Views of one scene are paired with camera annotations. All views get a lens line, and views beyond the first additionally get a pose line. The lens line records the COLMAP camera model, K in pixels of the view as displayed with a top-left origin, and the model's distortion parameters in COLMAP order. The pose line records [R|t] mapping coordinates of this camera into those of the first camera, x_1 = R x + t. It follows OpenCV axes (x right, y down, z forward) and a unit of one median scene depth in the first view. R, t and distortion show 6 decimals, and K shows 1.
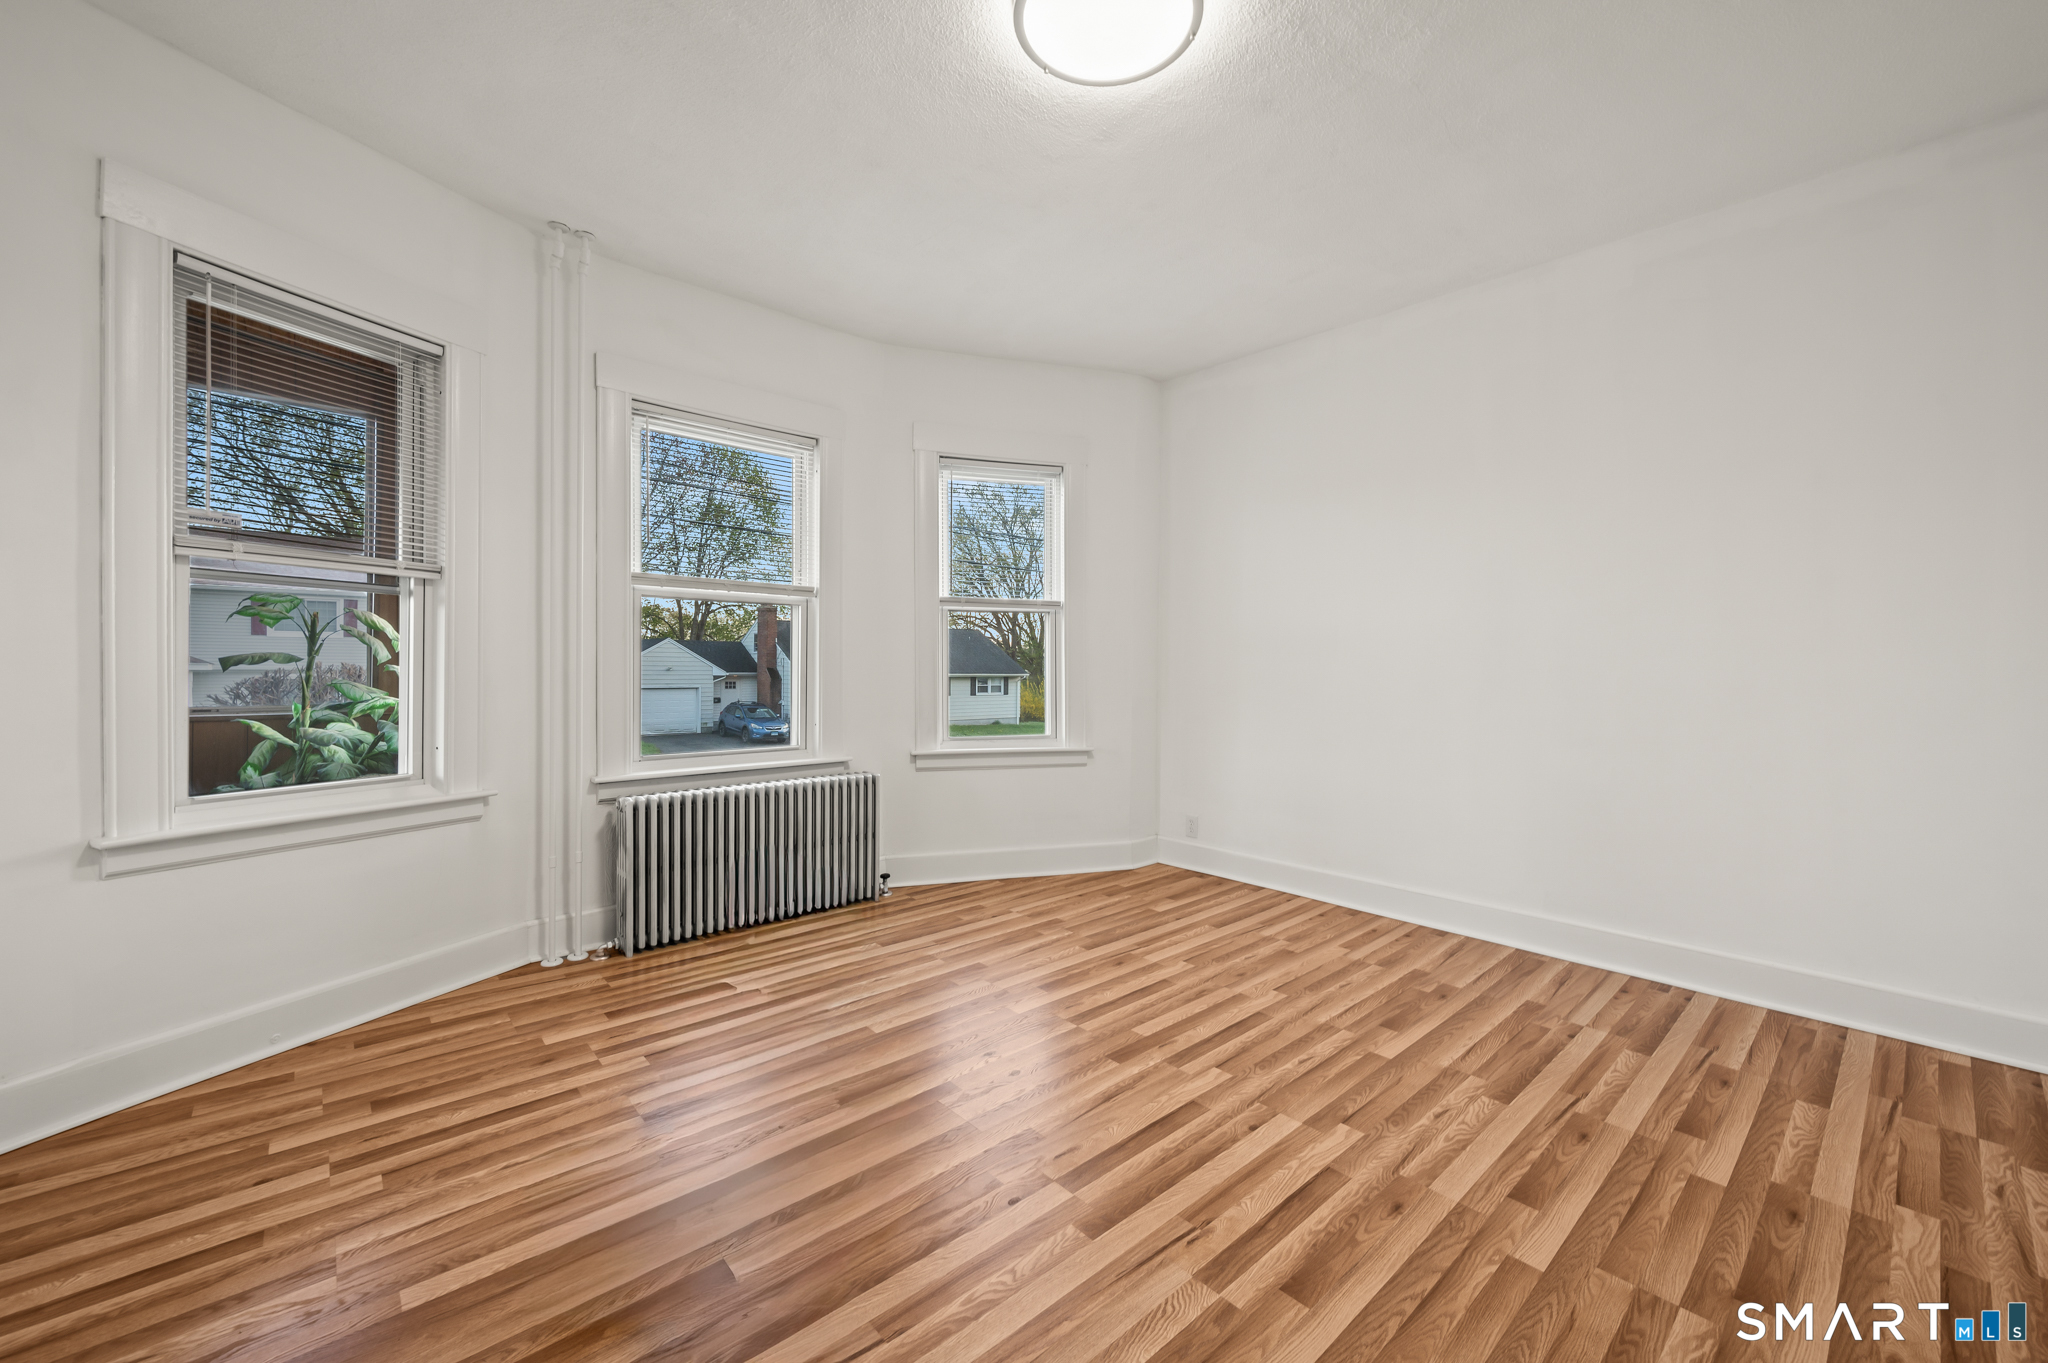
lens RADIAL K [[839.9, 0, 1027.2], [0, 839.9, 672.0], [0, 0, 1]] dist [-0.008321, 0.000165]
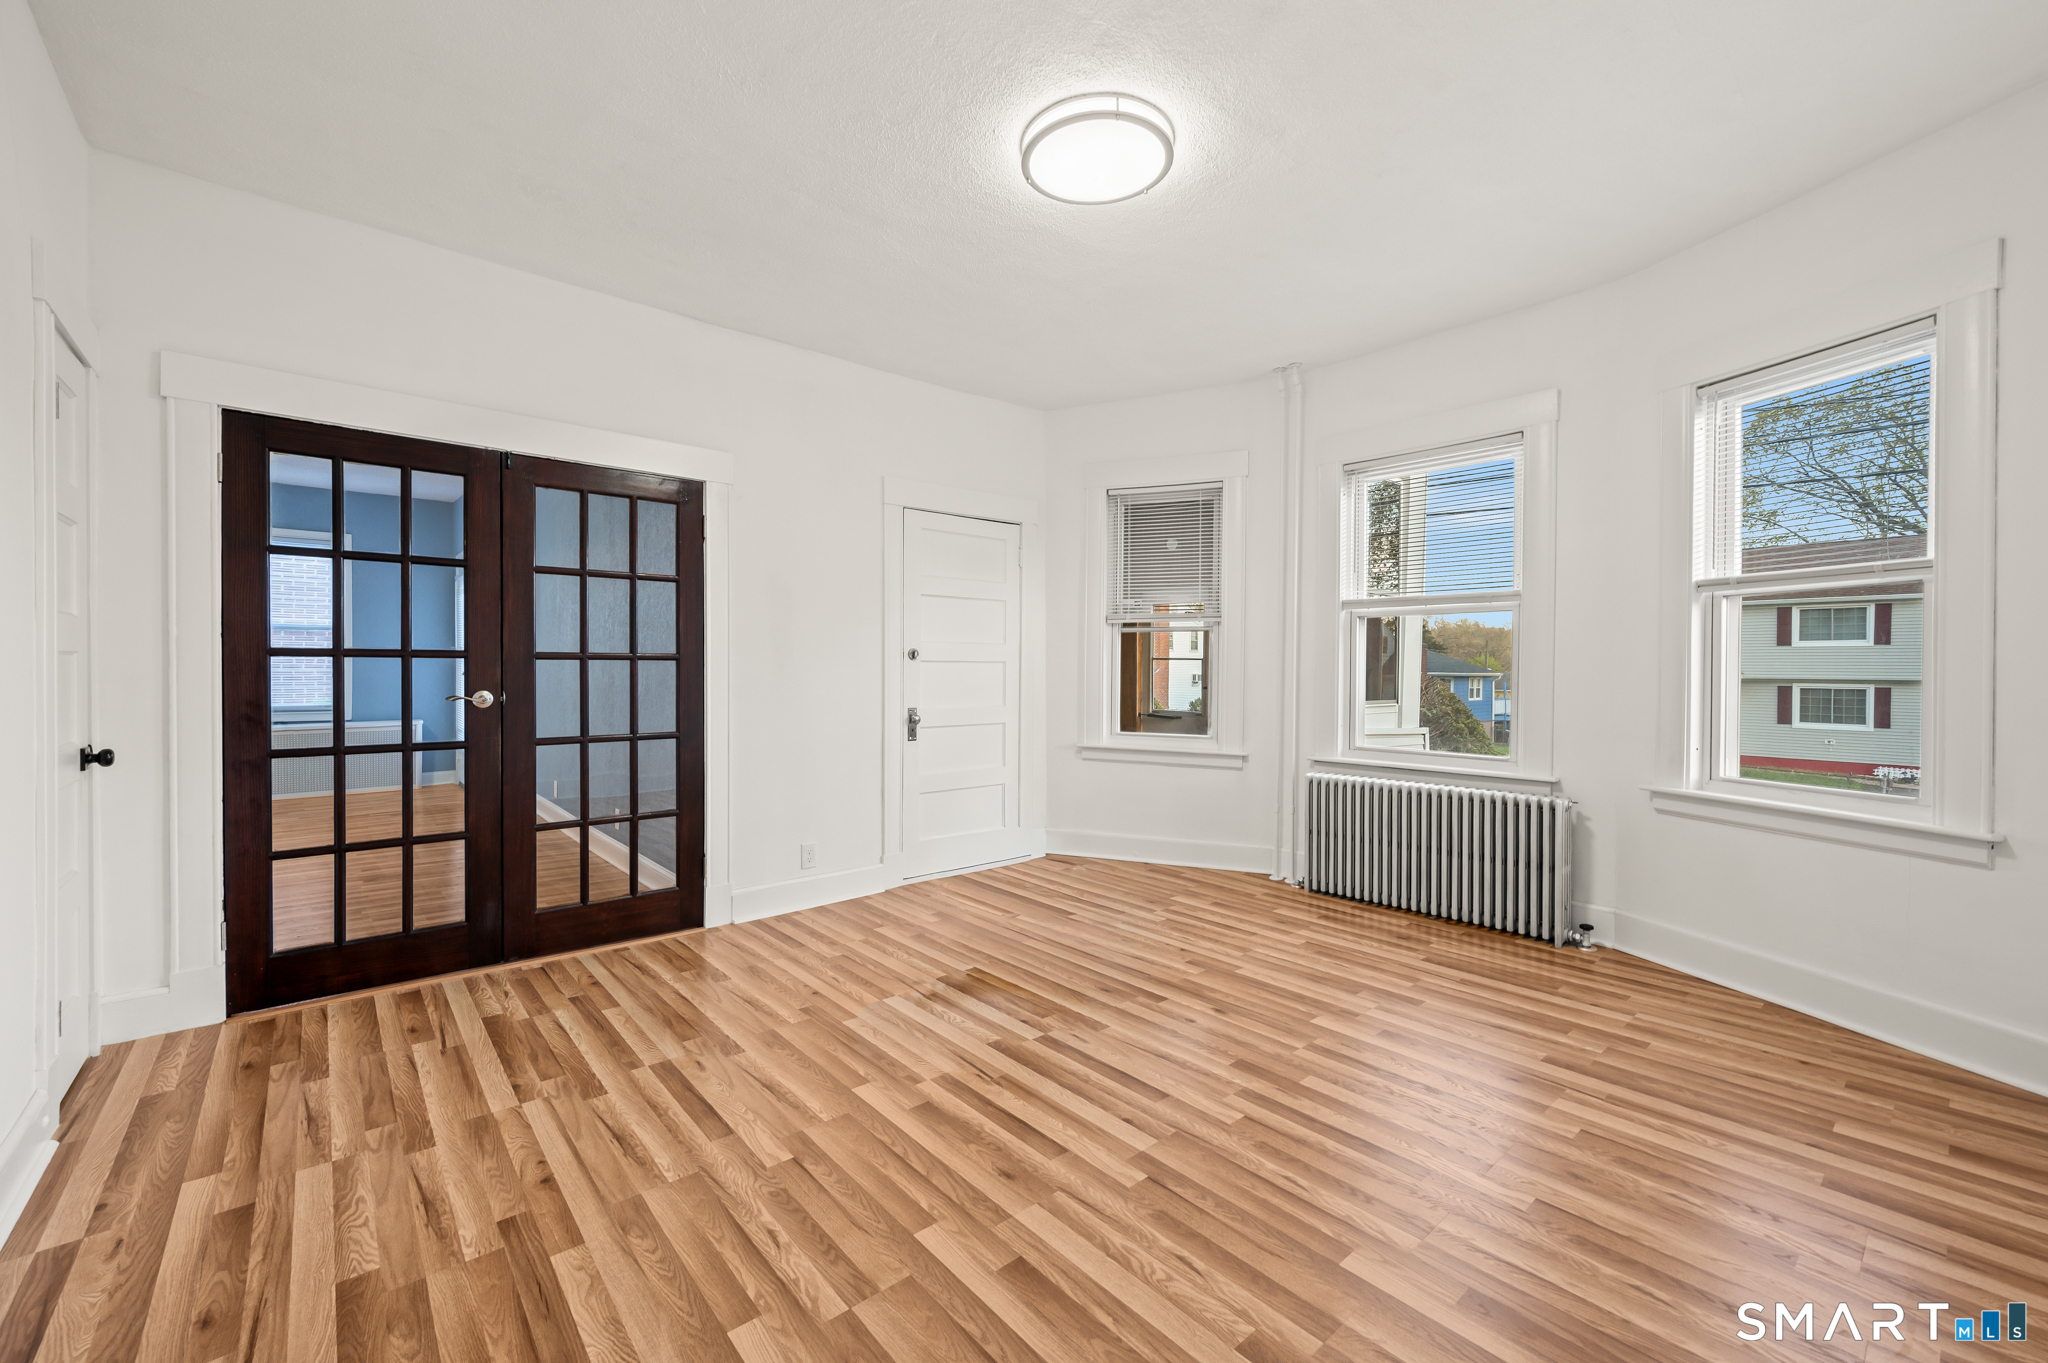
lens RADIAL K [[840.8, 0, 1030.1], [0, 840.8, 673.5], [0, 0, 1]] dist [0.000112, -0.000127]
pose [[-0.036477, 0.003783, -0.999327, 1.140645], [-0.011263, 0.999928, 0.004197, -0.009462], [0.999271, 0.011409, -0.036432, 0.793292]]
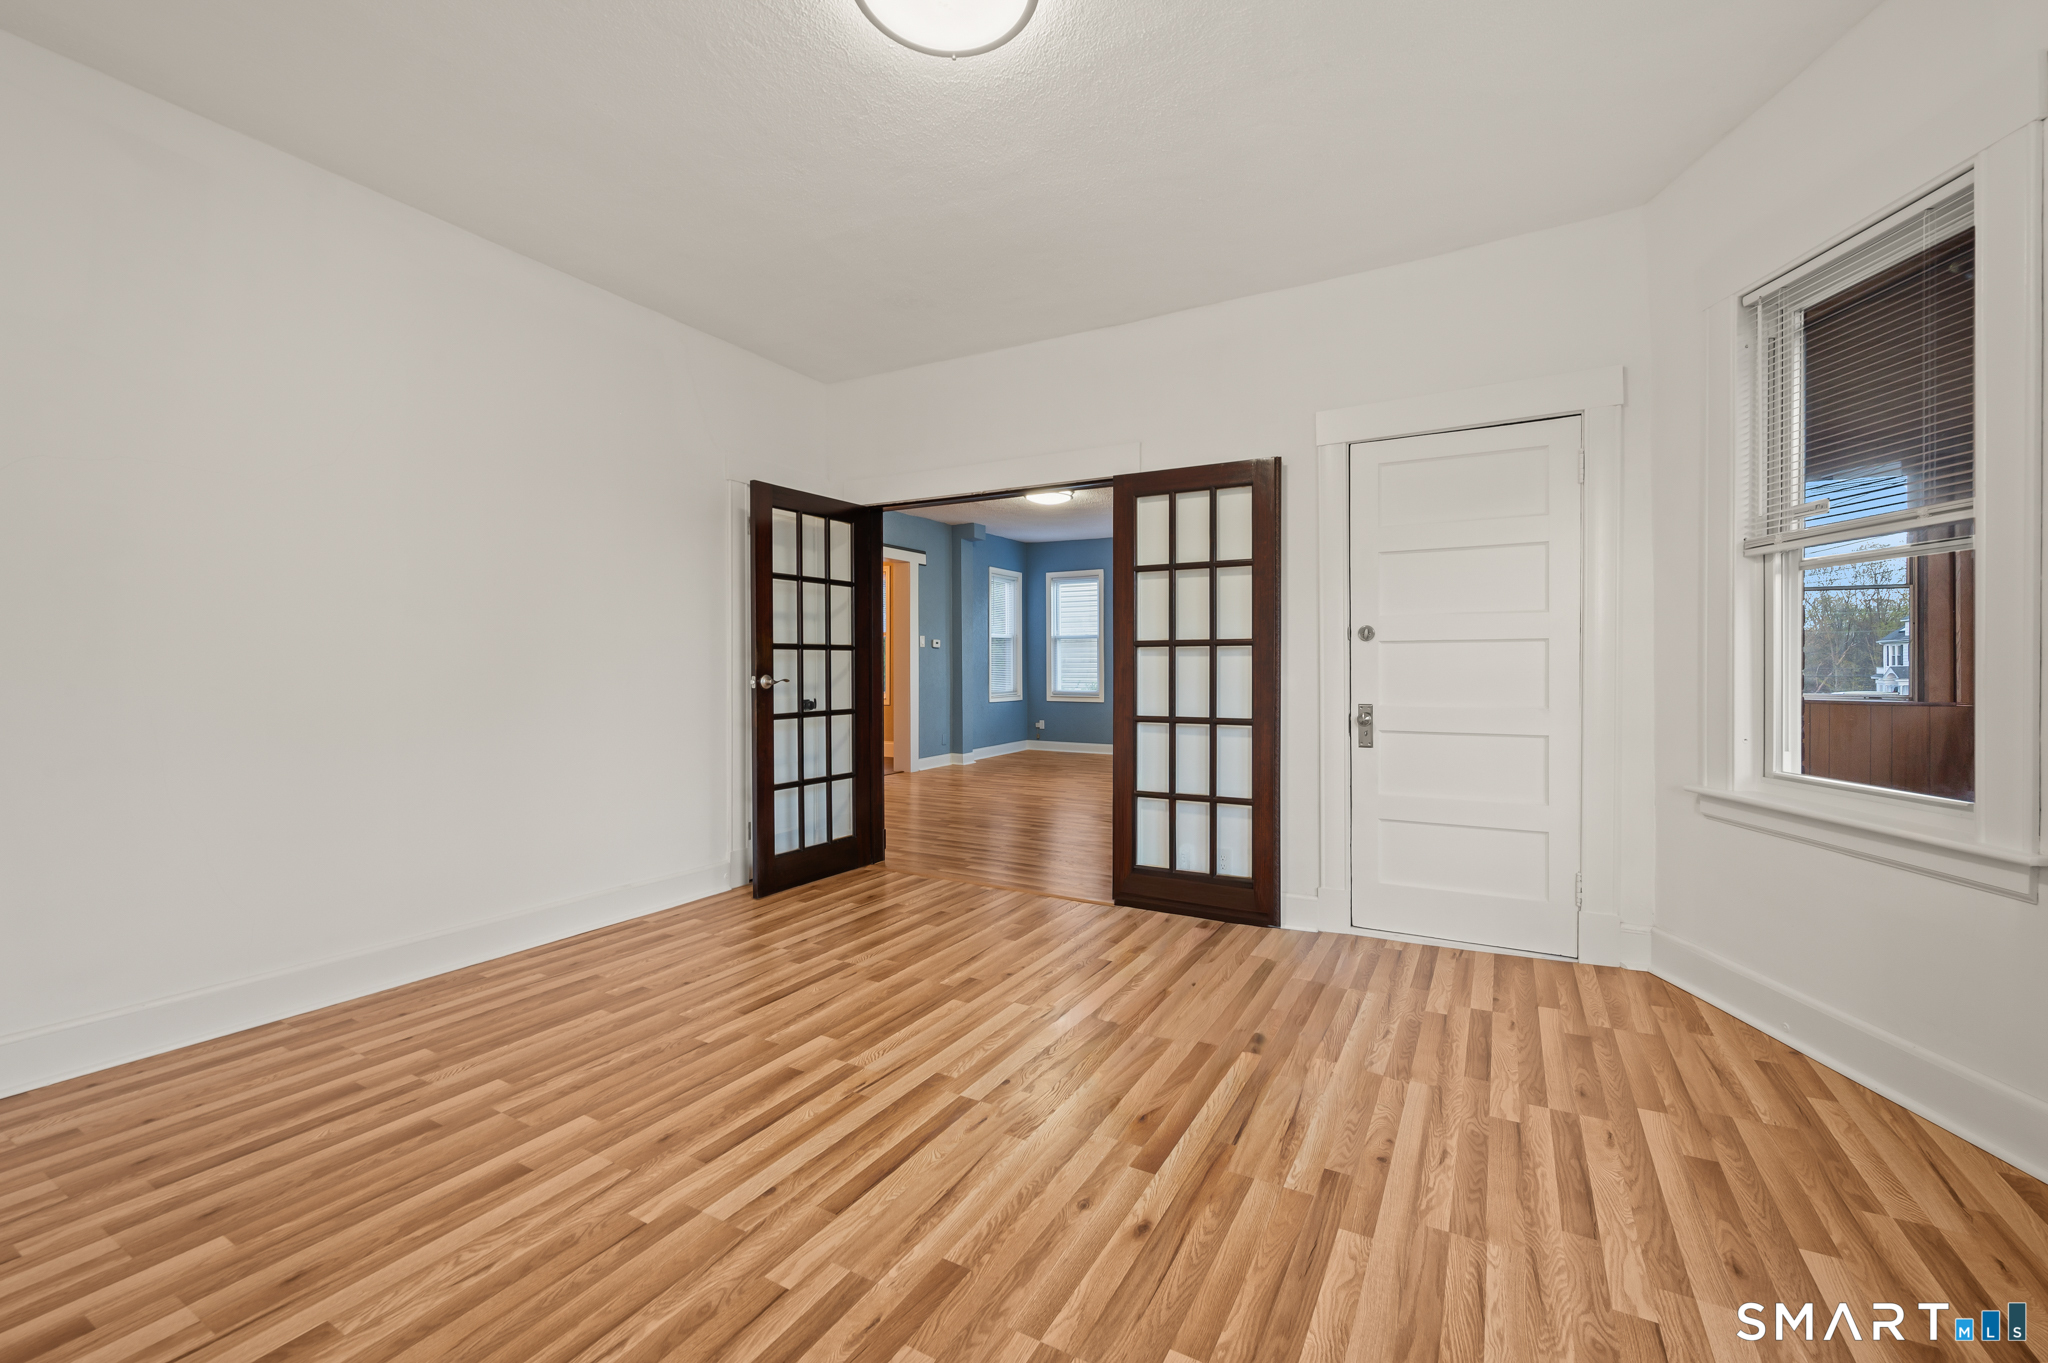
lens RADIAL K [[840.8, 0, 1030.1], [0, 840.8, 673.5], [0, 0, 1]] dist [0.000112, -0.000127]
pose [[-0.952080, -0.003234, -0.305834, 0.244846], [-0.007713, 0.999880, 0.013436, 0.015346], [0.305753, 0.015151, -0.951990, 1.624015]]
